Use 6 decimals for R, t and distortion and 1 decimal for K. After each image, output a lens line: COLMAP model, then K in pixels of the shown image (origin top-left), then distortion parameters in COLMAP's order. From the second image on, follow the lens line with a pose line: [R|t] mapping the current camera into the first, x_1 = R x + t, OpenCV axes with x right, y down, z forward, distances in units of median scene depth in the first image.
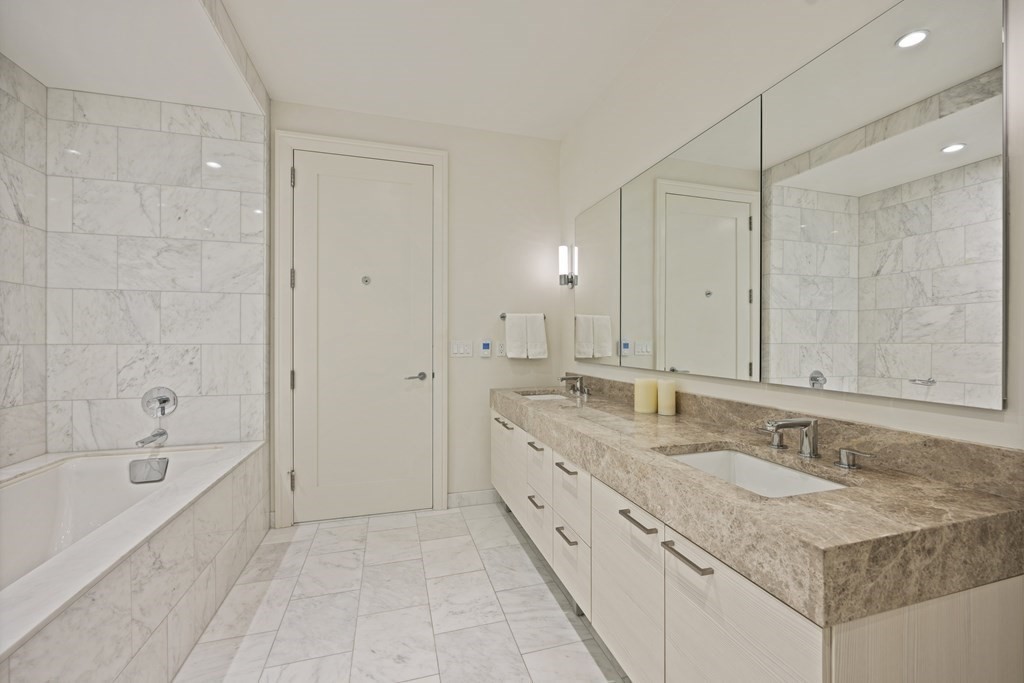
lens RADIAL K [[424.7, 0, 512.0], [0, 424.7, 341.5], [0, 0, 1]] dist [-0.001478, -0.000062]
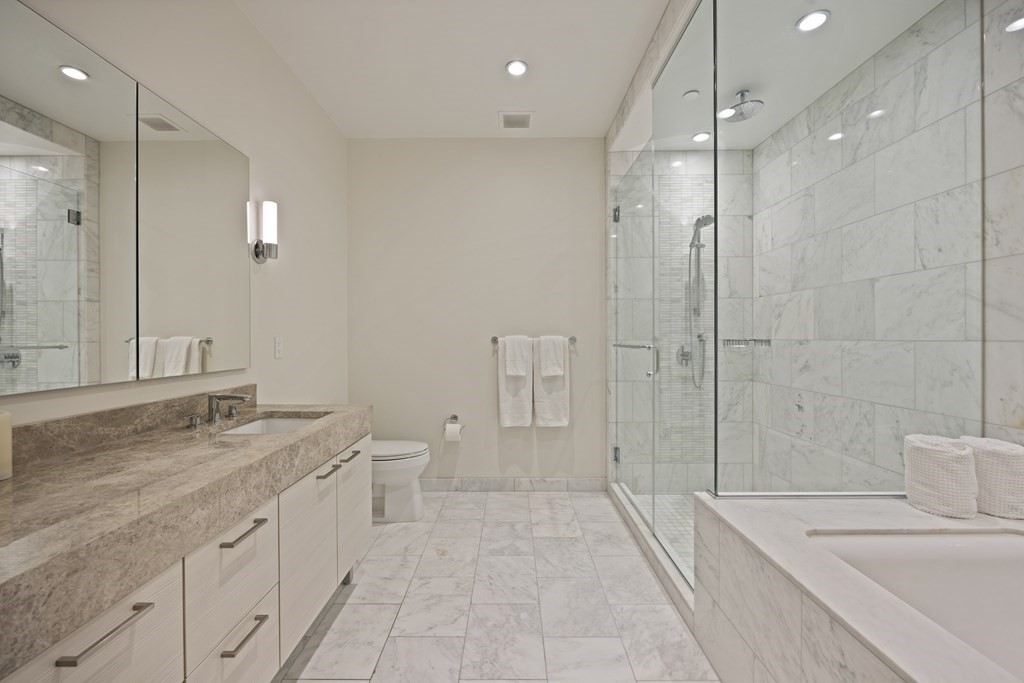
lens RADIAL K [[424.7, 0, 512.0], [0, 424.7, 341.5], [0, 0, 1]] dist [-0.001478, -0.000062]
pose [[-0.959747, -0.000014, 0.280867, -0.507959], [0.003270, 0.999932, 0.011222, -0.001563], [-0.280848, 0.011689, -0.959681, 1.689578]]
